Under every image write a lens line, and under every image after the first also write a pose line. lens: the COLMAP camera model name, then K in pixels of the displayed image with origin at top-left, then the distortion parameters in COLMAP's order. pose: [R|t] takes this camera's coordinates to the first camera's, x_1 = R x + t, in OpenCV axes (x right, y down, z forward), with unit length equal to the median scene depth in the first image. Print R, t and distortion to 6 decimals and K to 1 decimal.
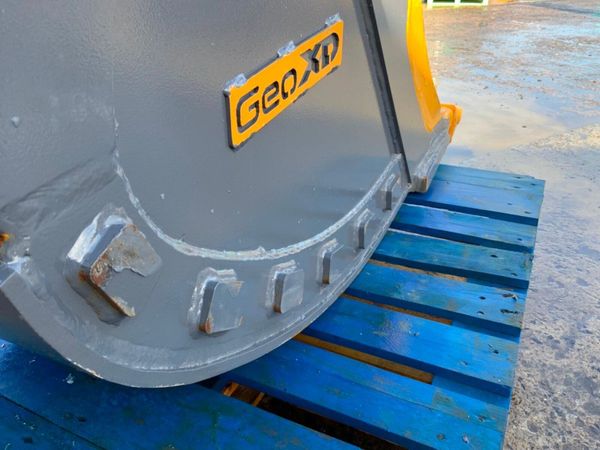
lens RADIAL K [[484.0, 0, 300.0], [0, 484.0, 239.3], [0, 0, 1]] dist [0.092410, -0.000031]
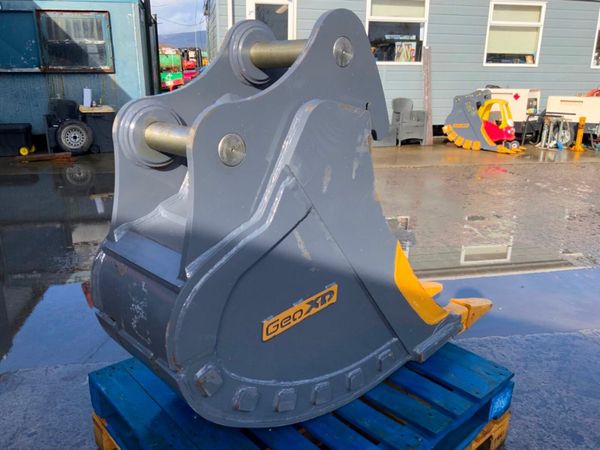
lens RADIAL K [[493.3, 0, 295.6], [0, 493.3, 223.4], [0, 0, 1]] dist [0.045146, -0.103713]
pose [[0.924446, 0.141295, -0.354168, 0.763978], [-0.214655, 0.960499, -0.177101, -0.312648], [0.315155, 0.239744, 0.918259, -1.357762]]
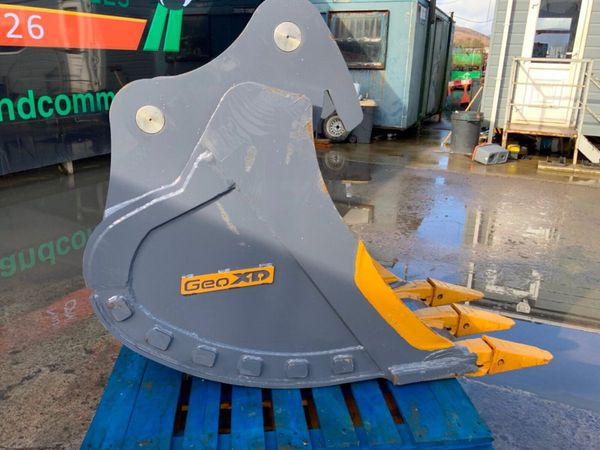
lens RADIAL K [[493.3, 0, 295.6], [0, 493.3, 223.4], [0, 0, 1]] dist [0.045146, -0.103713]
pose [[0.542577, 0.290065, -0.788335, 2.167260], [-0.448045, 0.893776, 0.020492, -0.819803], [0.710539, 0.342091, 0.614905, -0.463816]]
